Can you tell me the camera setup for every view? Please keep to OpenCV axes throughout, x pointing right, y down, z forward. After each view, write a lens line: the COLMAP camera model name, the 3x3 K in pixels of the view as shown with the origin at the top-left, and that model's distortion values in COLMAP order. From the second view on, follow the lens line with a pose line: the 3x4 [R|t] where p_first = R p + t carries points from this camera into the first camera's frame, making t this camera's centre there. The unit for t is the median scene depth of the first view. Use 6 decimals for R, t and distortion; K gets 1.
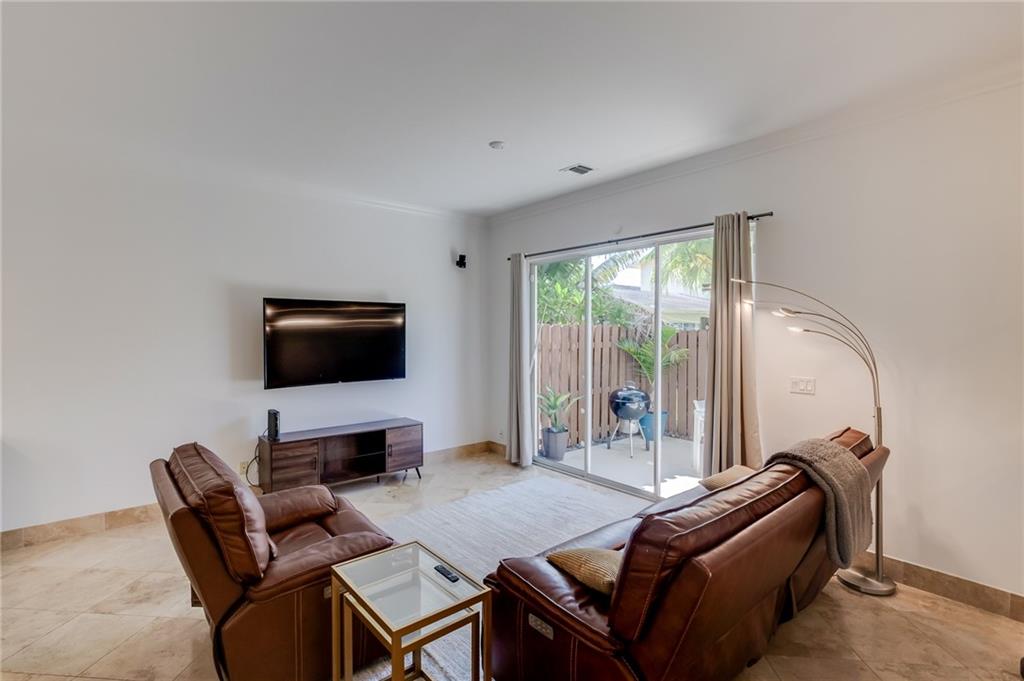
lens RADIAL K [[489.3, 0, 493.3], [0, 489.3, 329.3], [0, 0, 1]] dist [-0.000127, 0.000202]
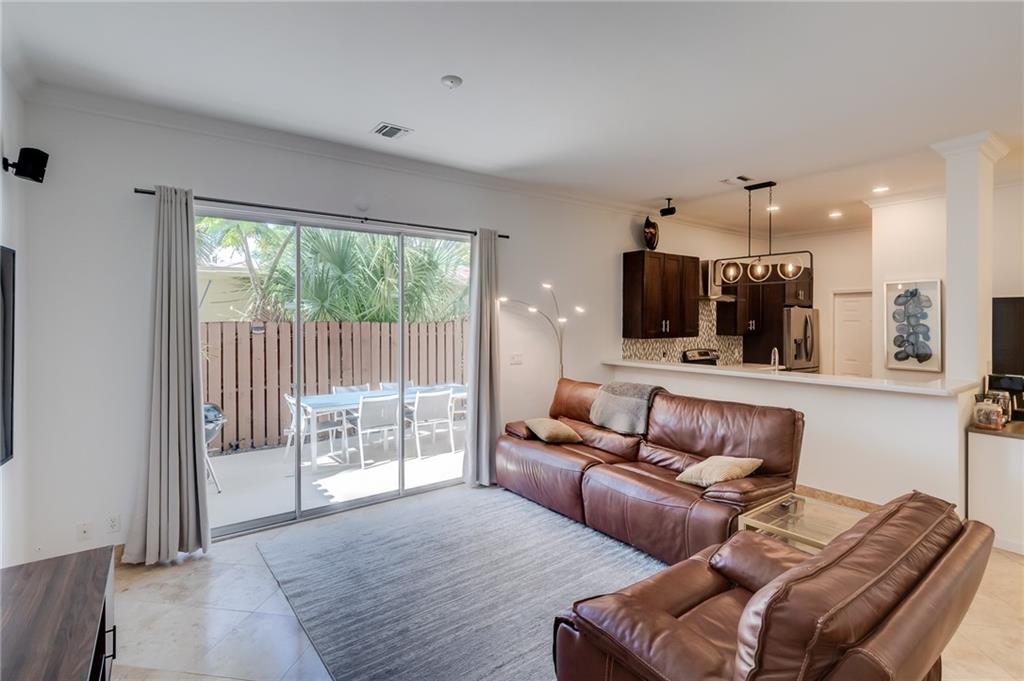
lens RADIAL K [[475.8, 0, 510.1], [0, 475.8, 318.0], [0, 0, 1]] dist [0.001688, 0.000245]
pose [[0.046000, 0.003659, 0.998935, -0.629062], [0.004924, 0.999980, -0.003890, -0.001368], [-0.998929, 0.005097, 0.045982, 0.756387]]
